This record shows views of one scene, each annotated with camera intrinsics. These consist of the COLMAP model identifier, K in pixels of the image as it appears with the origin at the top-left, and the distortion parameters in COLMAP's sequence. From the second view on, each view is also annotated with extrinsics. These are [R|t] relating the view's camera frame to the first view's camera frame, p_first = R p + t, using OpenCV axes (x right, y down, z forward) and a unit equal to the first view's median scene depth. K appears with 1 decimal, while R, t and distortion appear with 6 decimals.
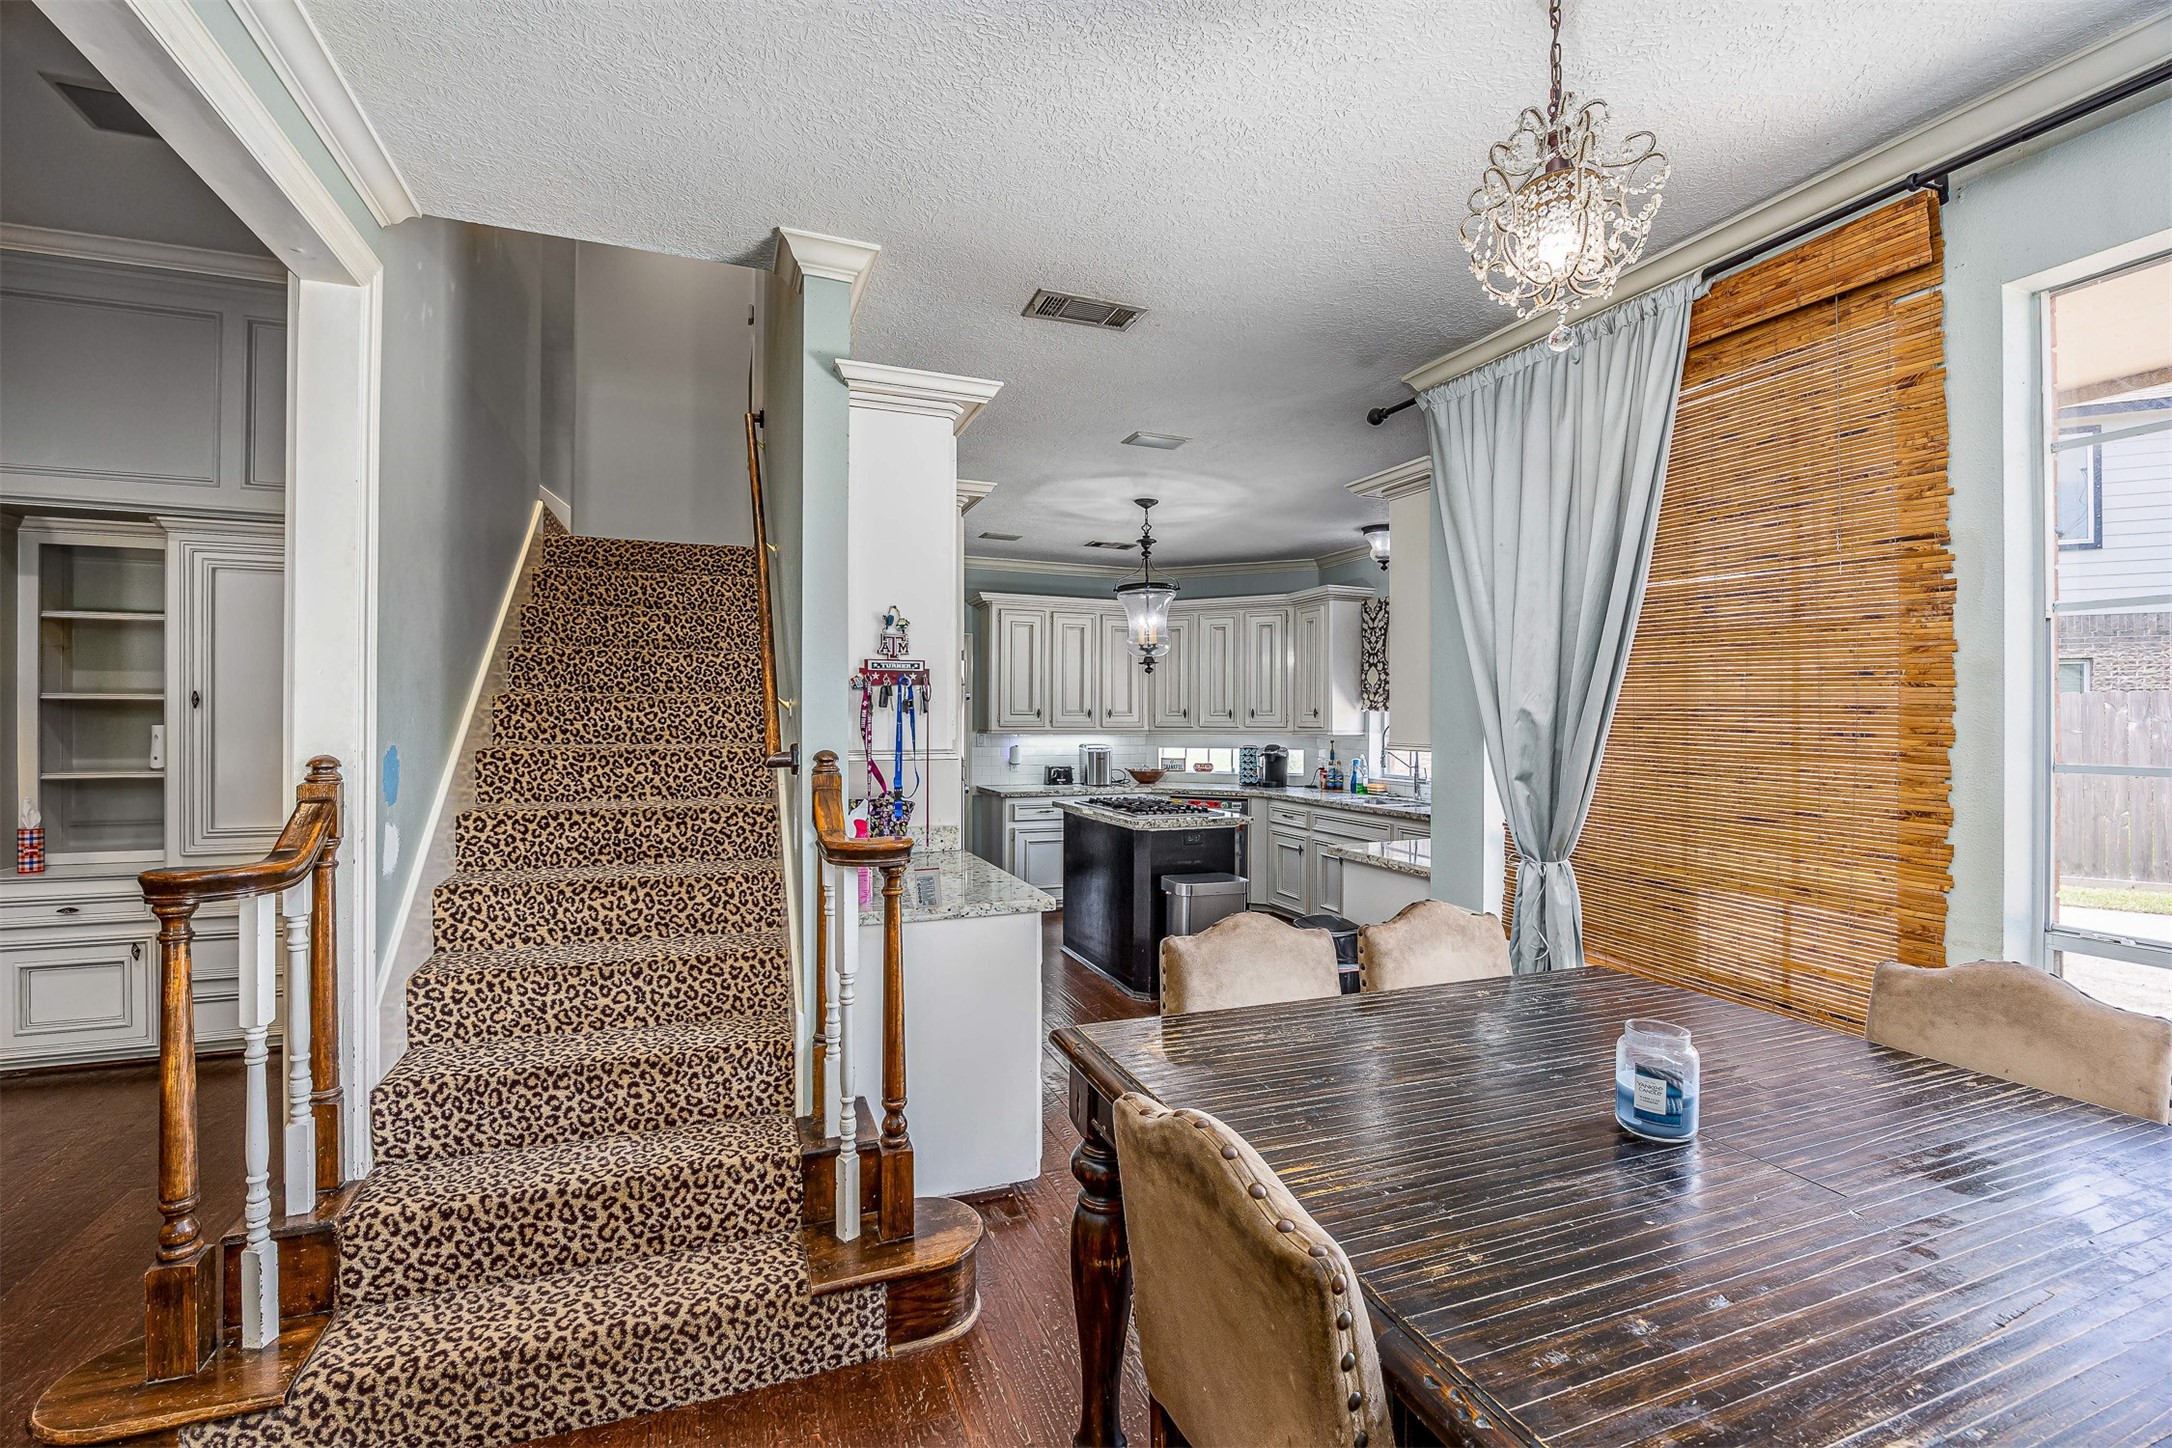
lens RADIAL K [[933.5, 0, 1088.3], [0, 933.5, 715.5], [0, 0, 1]] dist [-0.022476, 0.002086]
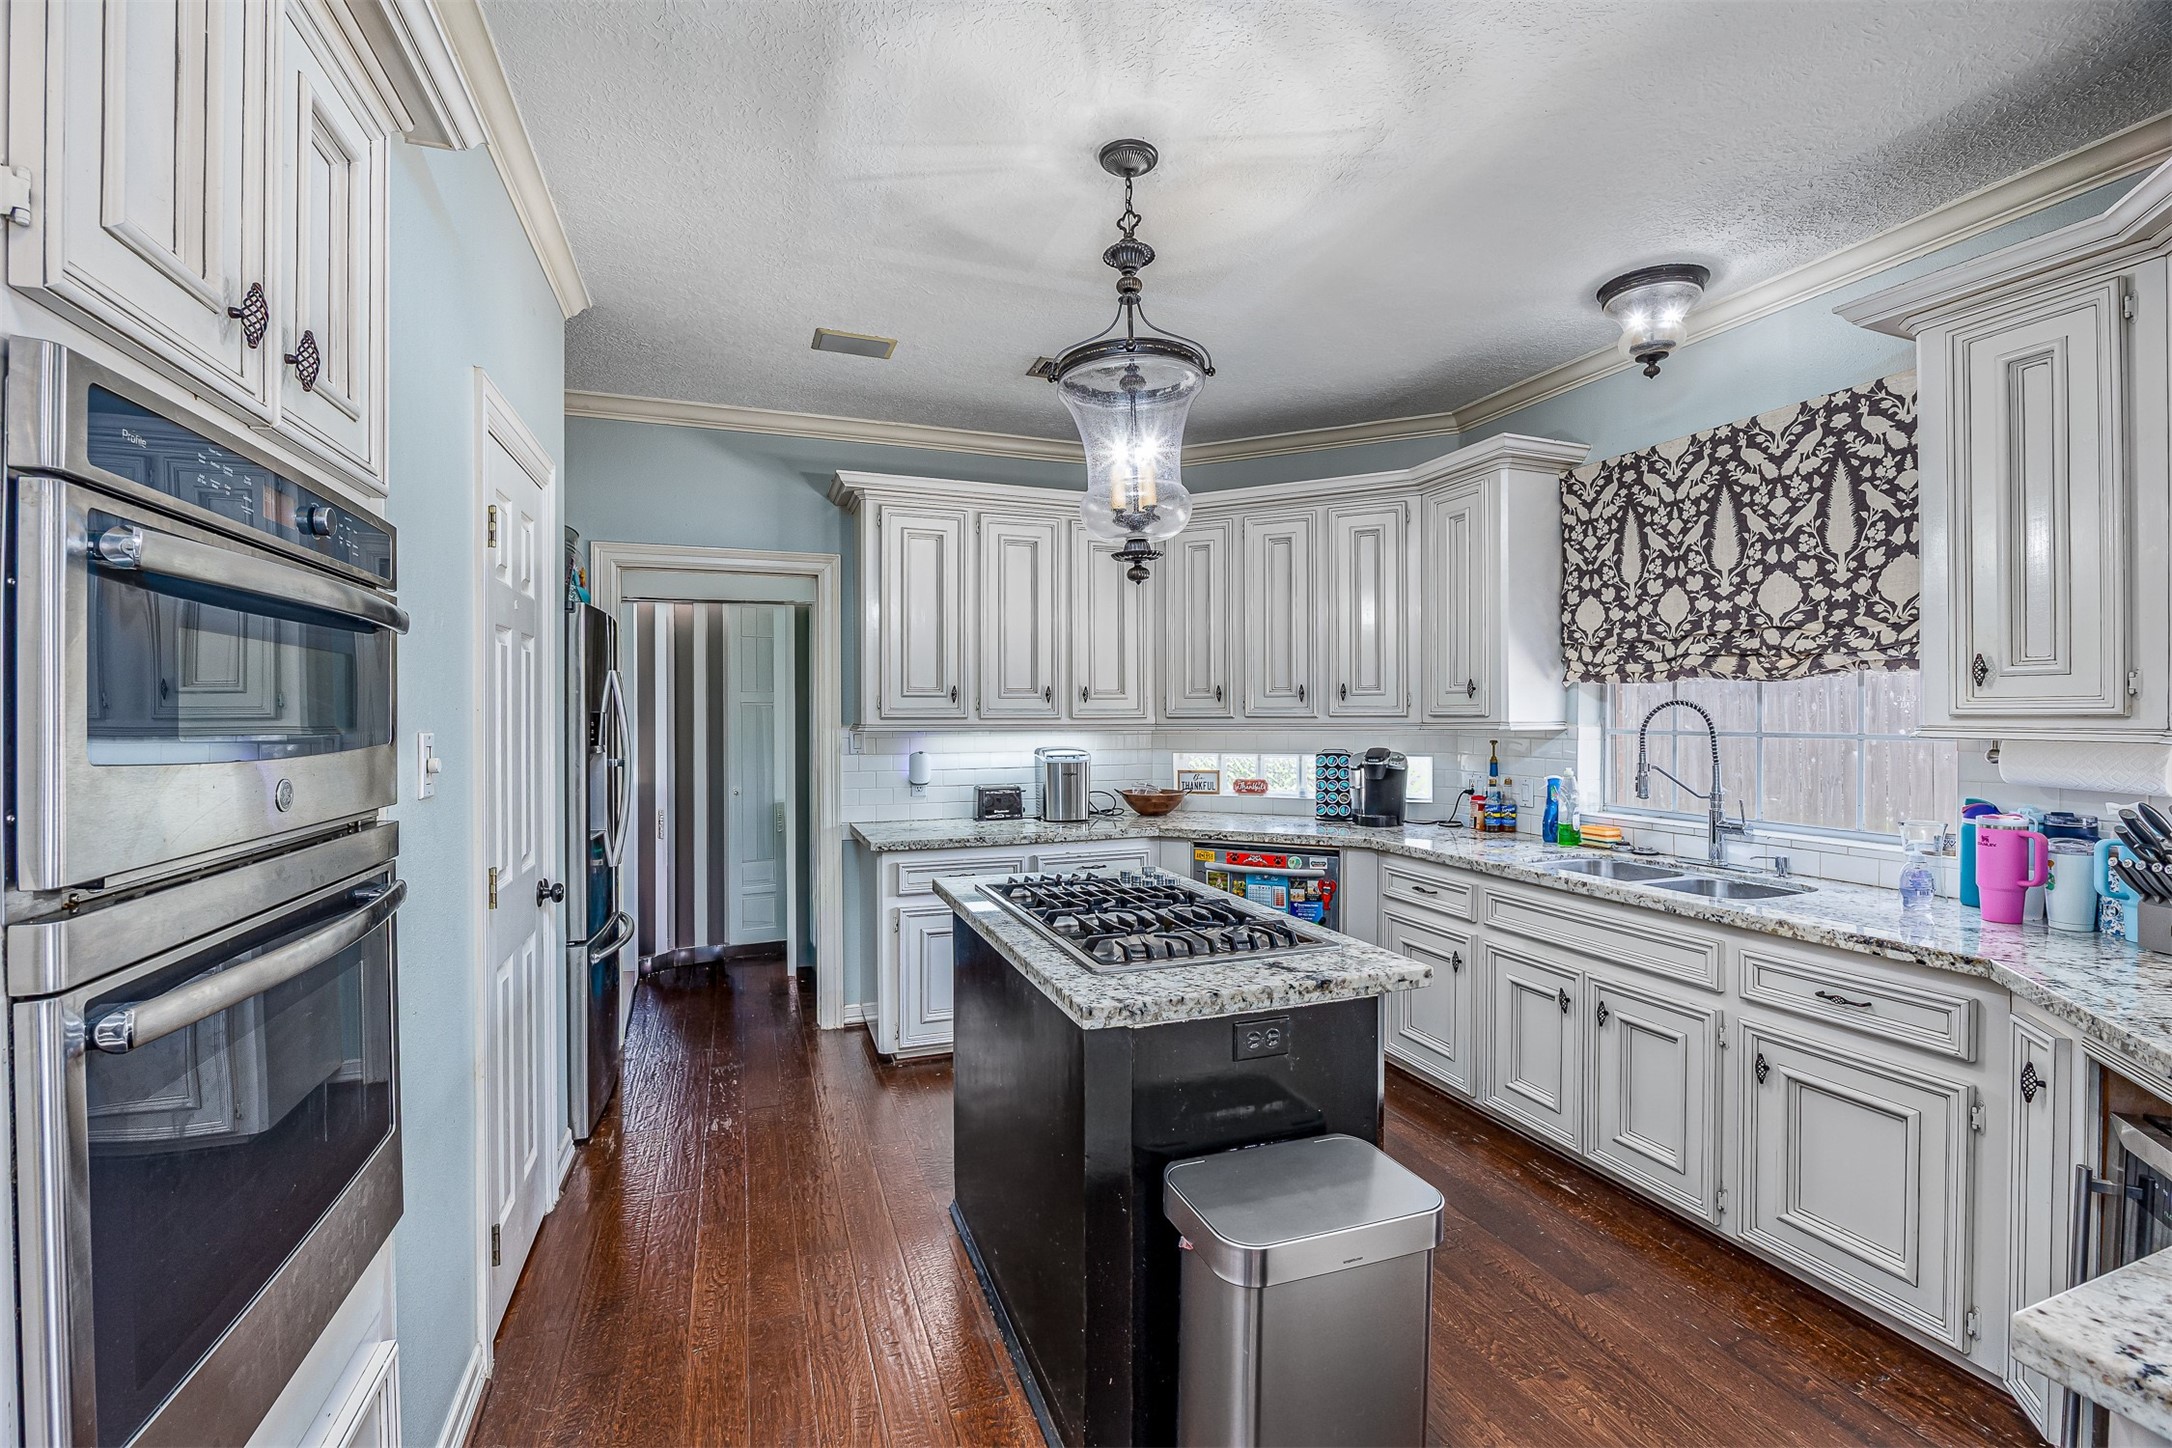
lens RADIAL K [[1043.0, 0, 1077.7], [0, 1043.0, 719.6], [0, 0, 1]] dist [-0.026785, -0.000402]
pose [[0.999684, -0.005983, -0.024434, 0.034749], [0.006234, 0.999928, 0.010228, 0.006934], [0.024371, -0.010377, 0.999649, 0.381958]]
